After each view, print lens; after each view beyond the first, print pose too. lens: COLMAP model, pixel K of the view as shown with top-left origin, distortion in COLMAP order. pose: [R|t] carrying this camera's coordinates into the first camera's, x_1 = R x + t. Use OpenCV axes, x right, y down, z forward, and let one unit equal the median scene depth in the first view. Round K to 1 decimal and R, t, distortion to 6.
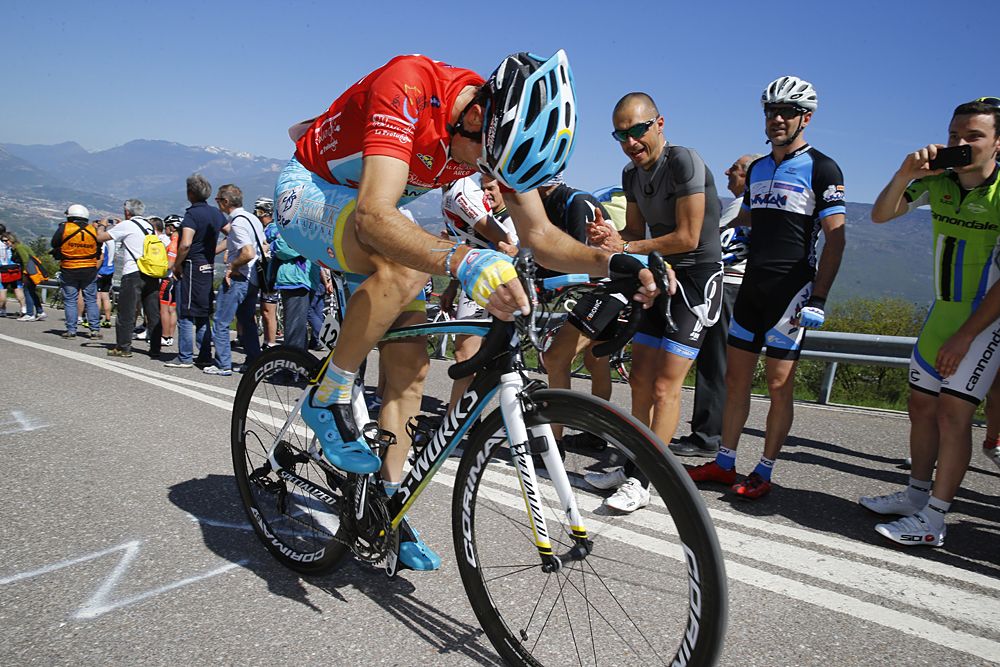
lens RADIAL K [[689.0, 0, 484.8], [0, 689.0, 350.2], [0, 0, 1]] dist [-0.048610, 0.054551]
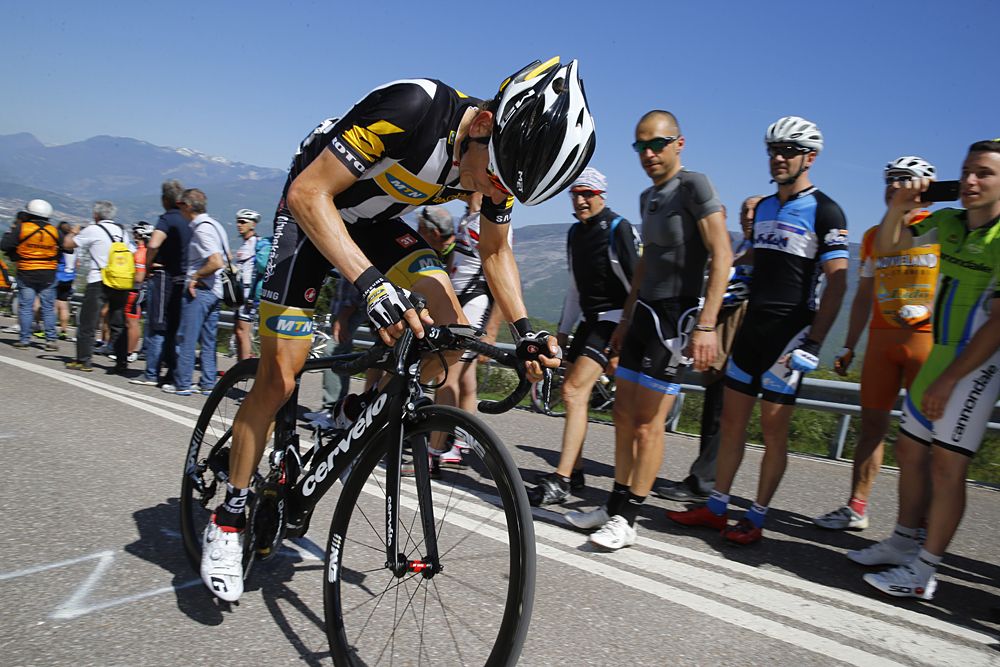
lens RADIAL K [[773.4, 0, 472.0], [0, 773.4, 349.9], [0, 0, 1]] dist [0.028109, 0.015302]
pose [[0.998604, 0.052650, -0.004337, -0.001527], [-0.052805, 0.997227, -0.052447, 0.018617], [0.001563, 0.052603, 0.998614, -0.111223]]
